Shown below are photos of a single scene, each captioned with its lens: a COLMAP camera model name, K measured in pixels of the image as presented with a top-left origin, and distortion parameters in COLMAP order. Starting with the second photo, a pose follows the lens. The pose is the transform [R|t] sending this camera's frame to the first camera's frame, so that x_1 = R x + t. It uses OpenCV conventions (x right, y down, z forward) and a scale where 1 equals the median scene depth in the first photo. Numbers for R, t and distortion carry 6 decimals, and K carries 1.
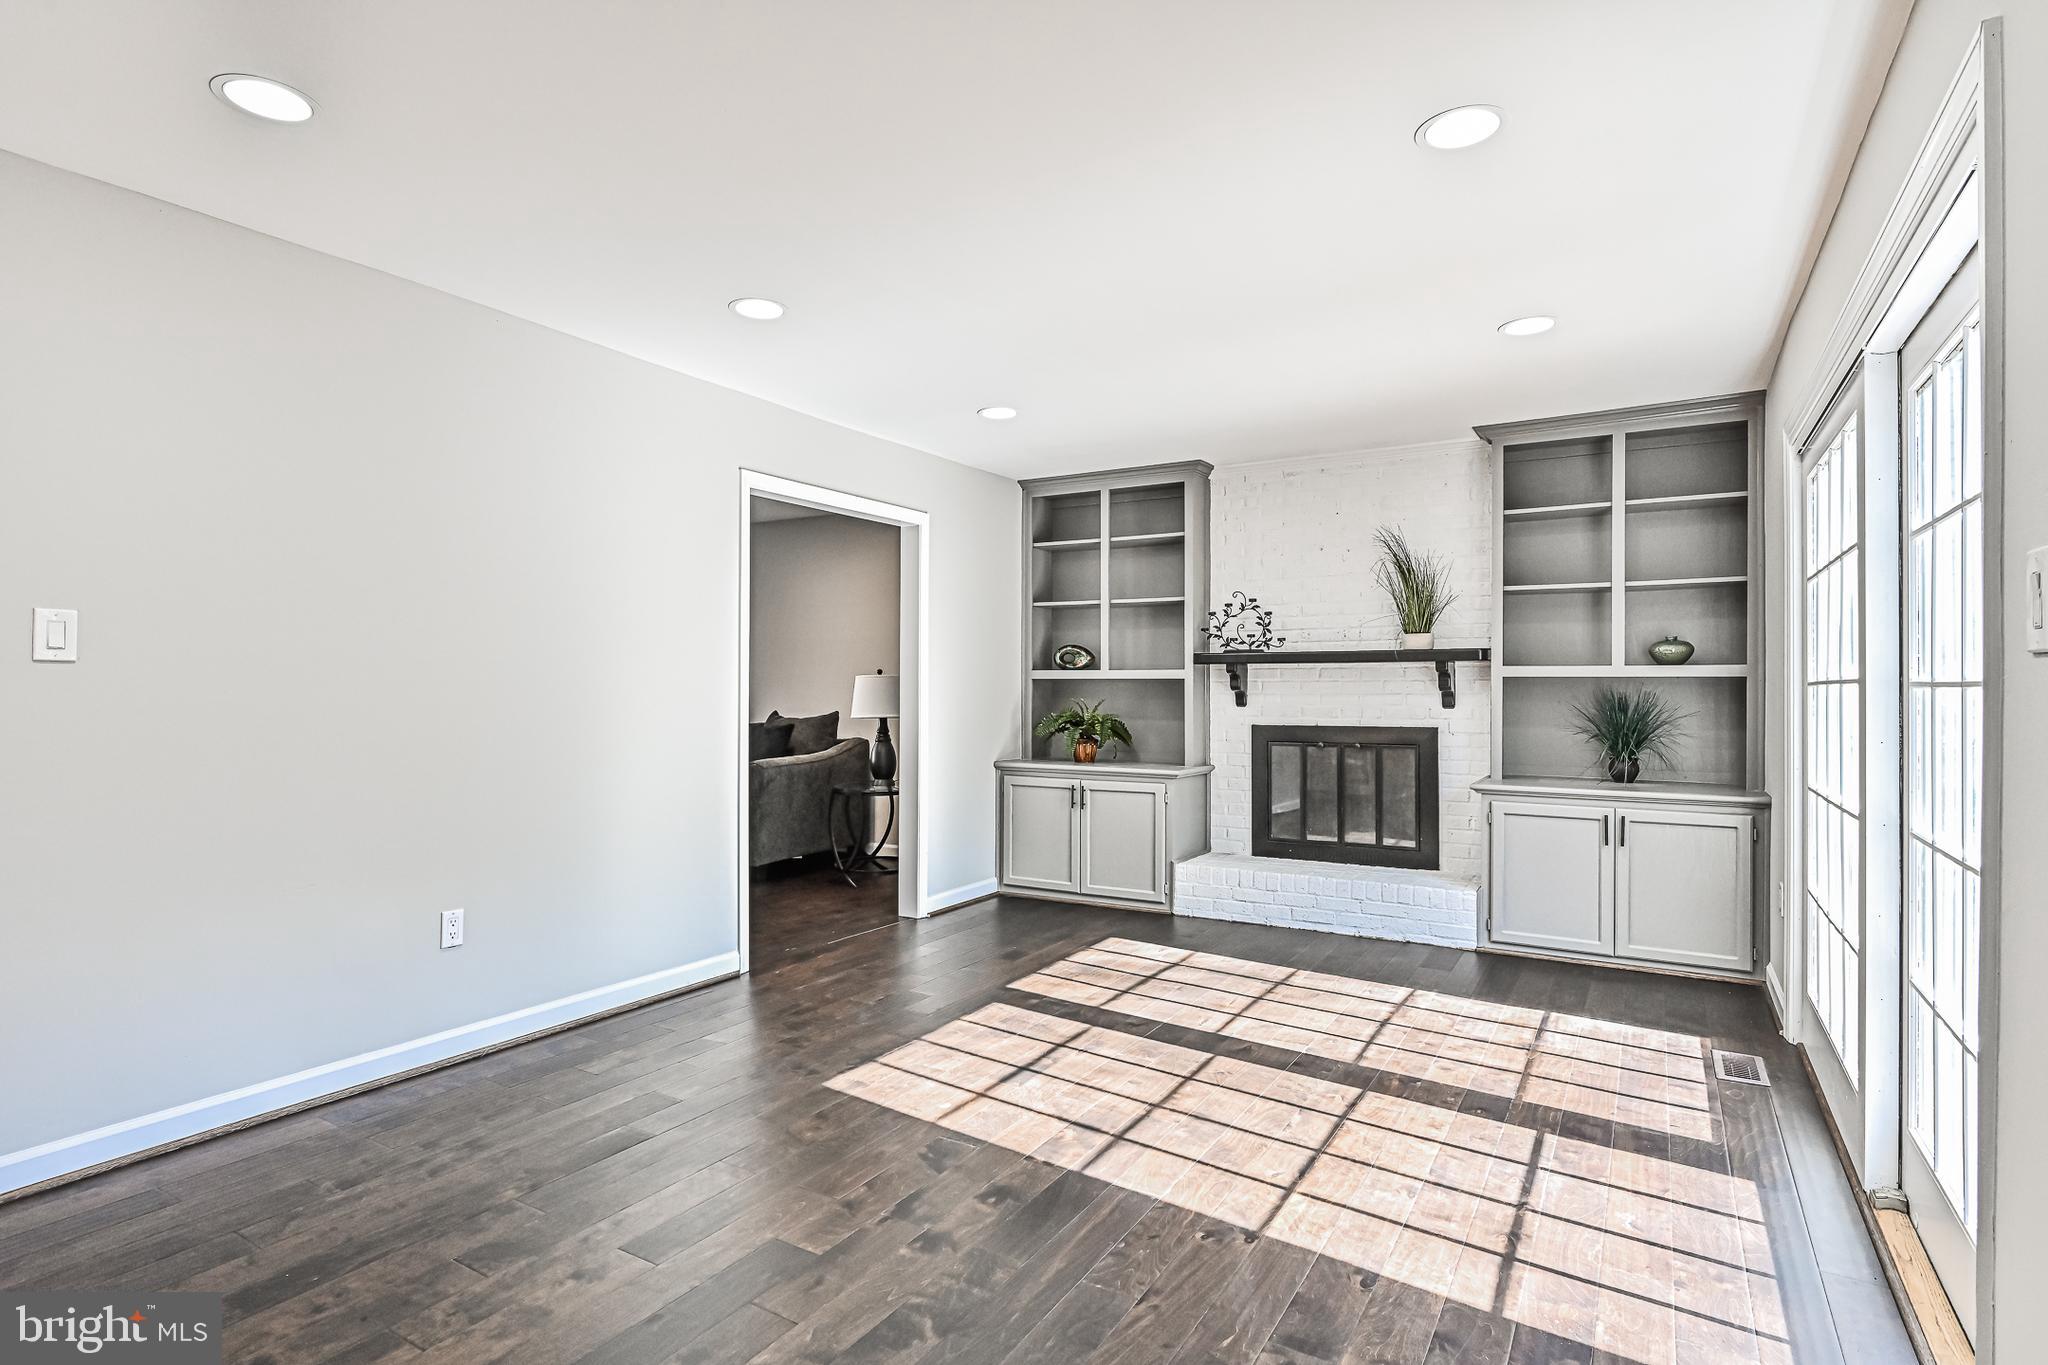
lens RADIAL K [[1039.4, 0, 1024.0], [0, 1039.4, 682.5], [0, 0, 1]] dist [-0.002428, -0.000303]
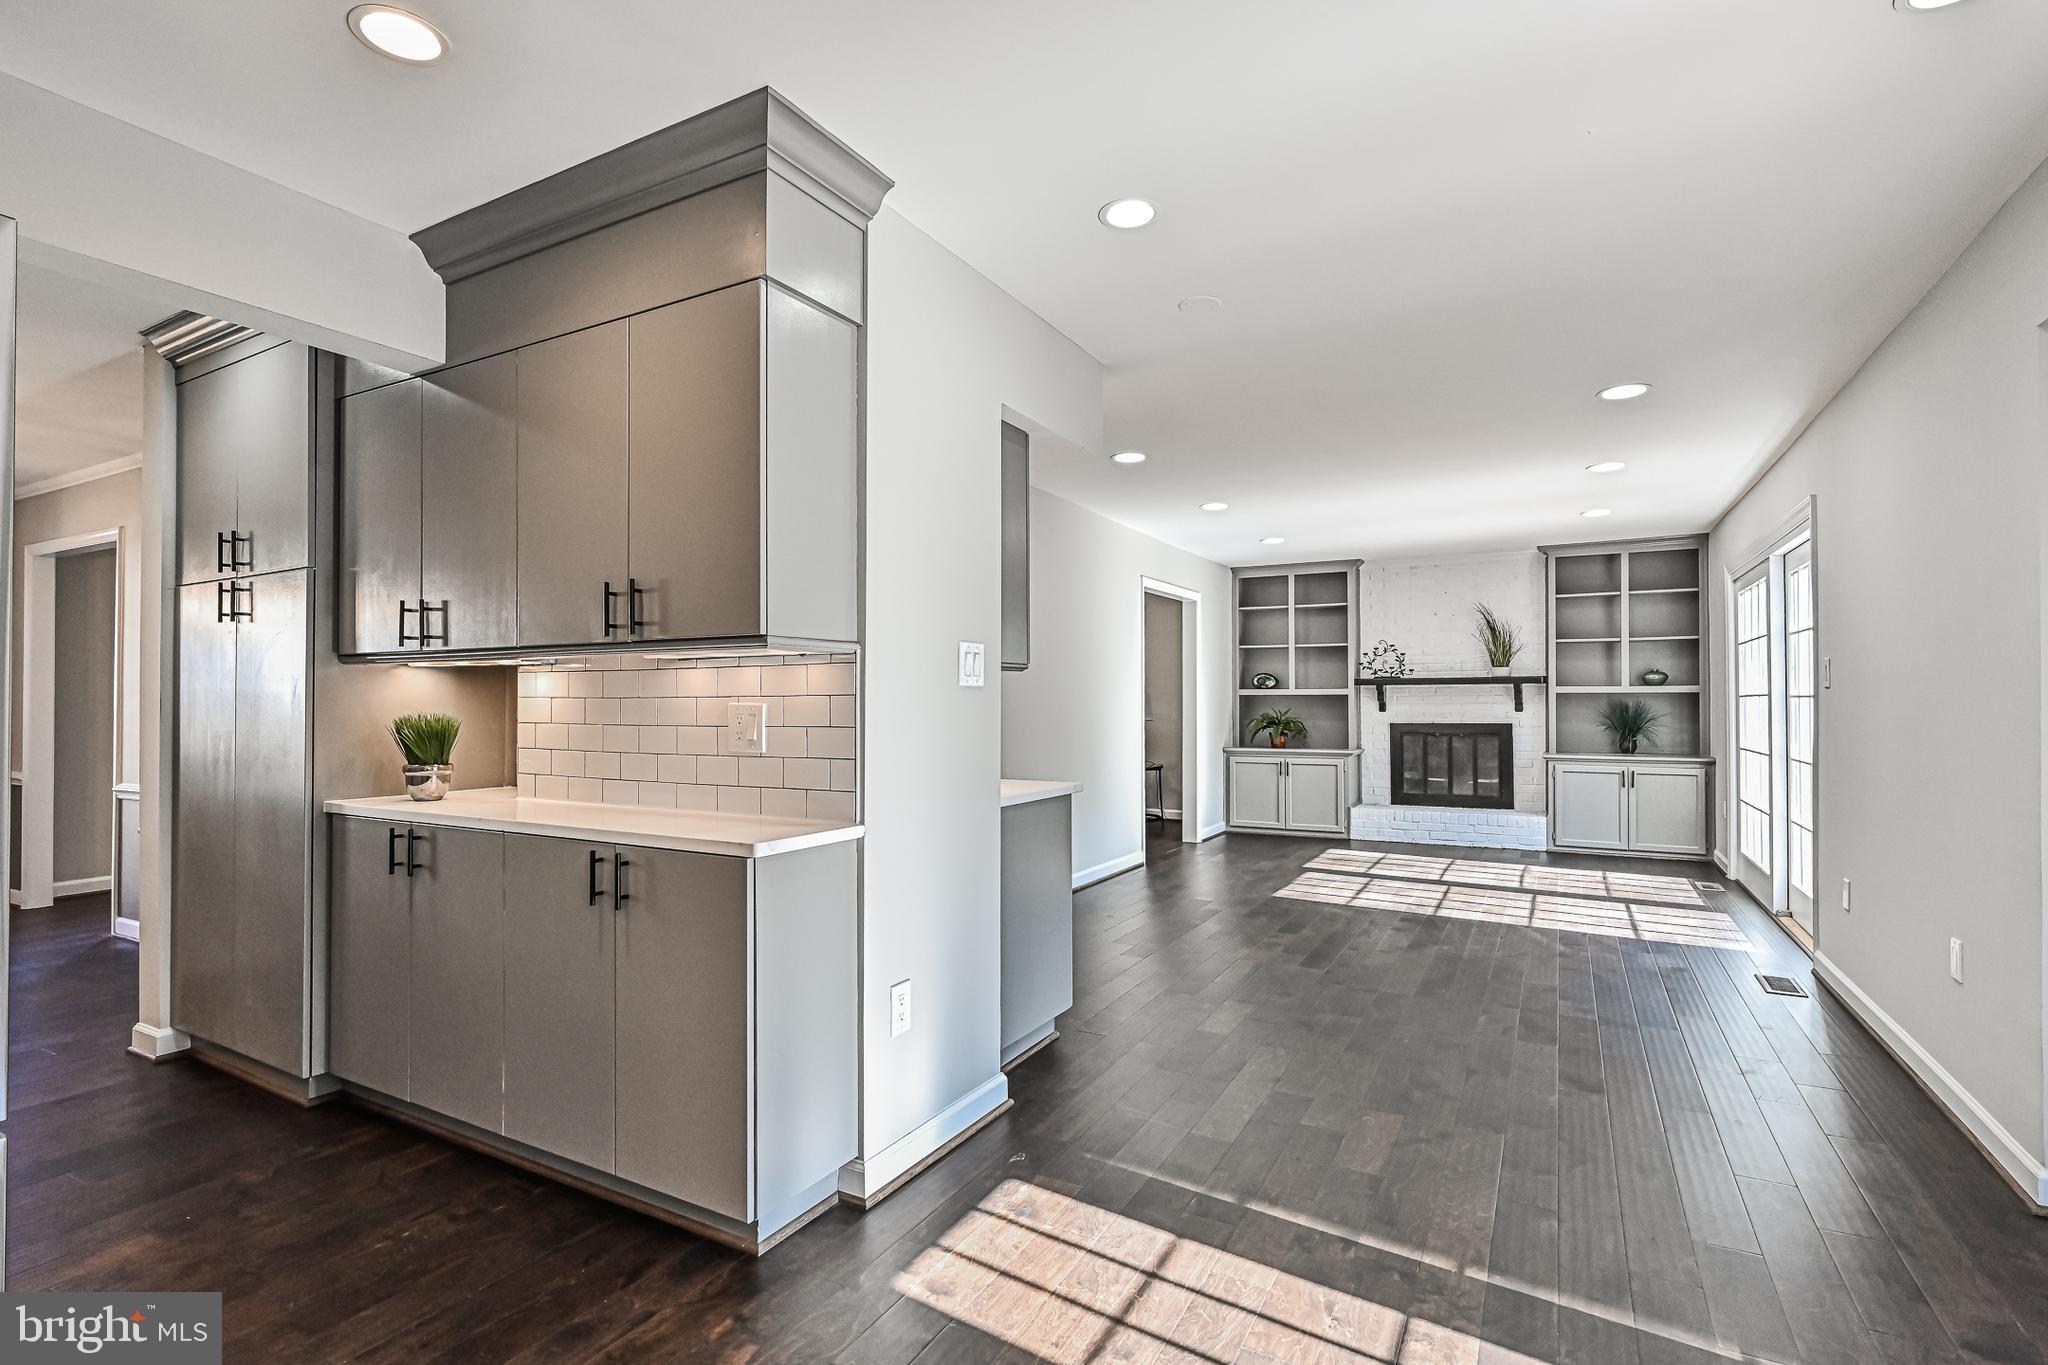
lens RADIAL K [[962.1, 0, 1025.7], [0, 962.1, 689.3], [0, 0, 1]] dist [0.000544, 0.000038]
pose [[0.999262, -0.004007, 0.038189, -0.440200], [0.004322, 0.999957, -0.008158, -0.001962], [-0.038155, 0.008317, 0.999237, -0.510882]]
